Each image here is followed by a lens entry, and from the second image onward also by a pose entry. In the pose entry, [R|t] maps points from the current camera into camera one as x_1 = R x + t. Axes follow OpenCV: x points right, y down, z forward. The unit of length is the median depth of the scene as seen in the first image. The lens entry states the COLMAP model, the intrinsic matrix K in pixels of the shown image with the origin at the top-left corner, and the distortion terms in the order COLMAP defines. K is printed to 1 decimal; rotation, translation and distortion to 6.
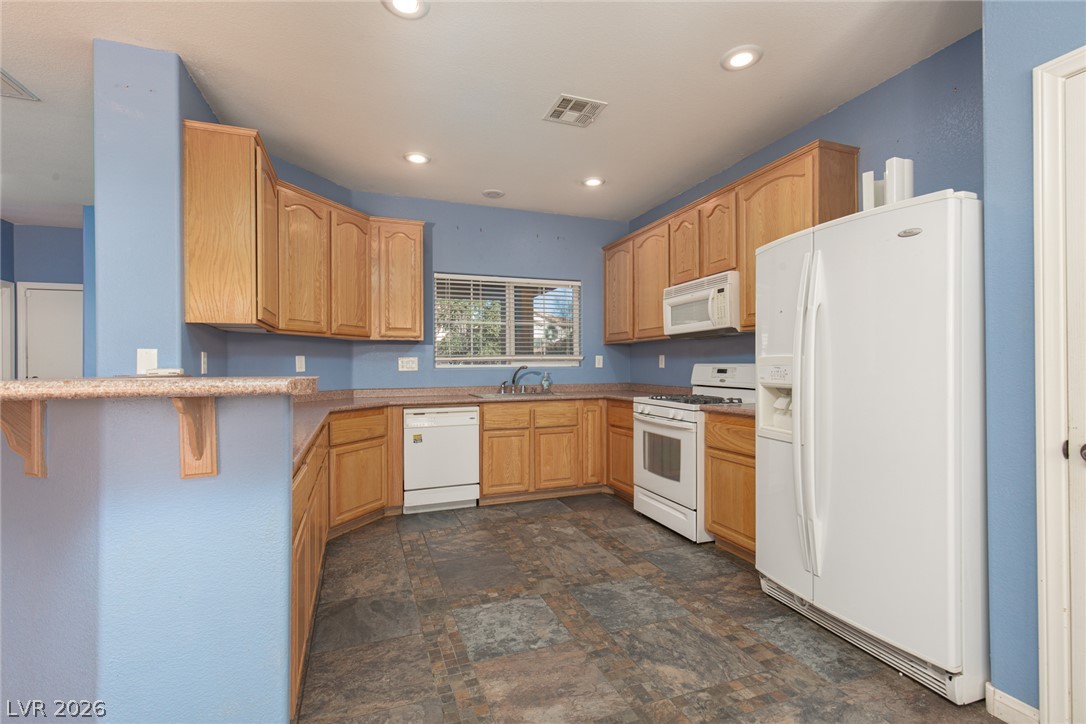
lens RADIAL K [[488.2, 0, 542.5], [0, 488.2, 364.4], [0, 0, 1]] dist [0.005817, -0.000025]
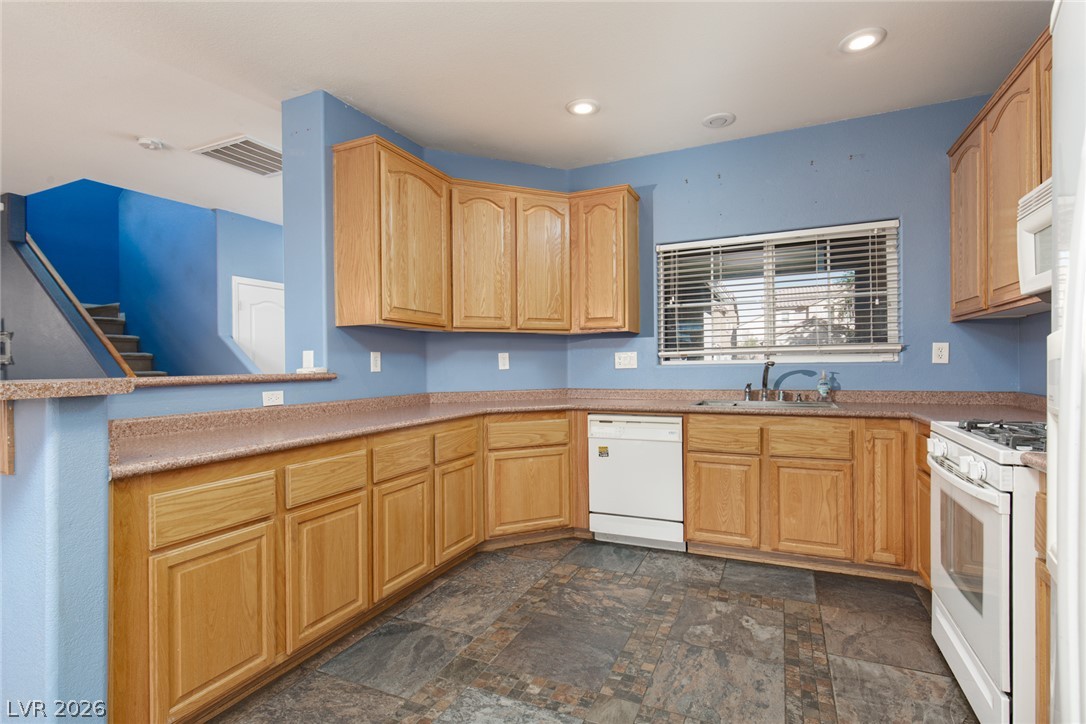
lens RADIAL K [[516.1, 0, 543.0], [0, 516.1, 362.0], [0, 0, 1]] dist [0.000034, -0.000678]
pose [[0.706653, -0.004845, -0.707544, 0.307635], [0.009161, 0.999955, 0.002303, -0.001236], [0.707501, -0.008109, 0.706665, 0.343553]]
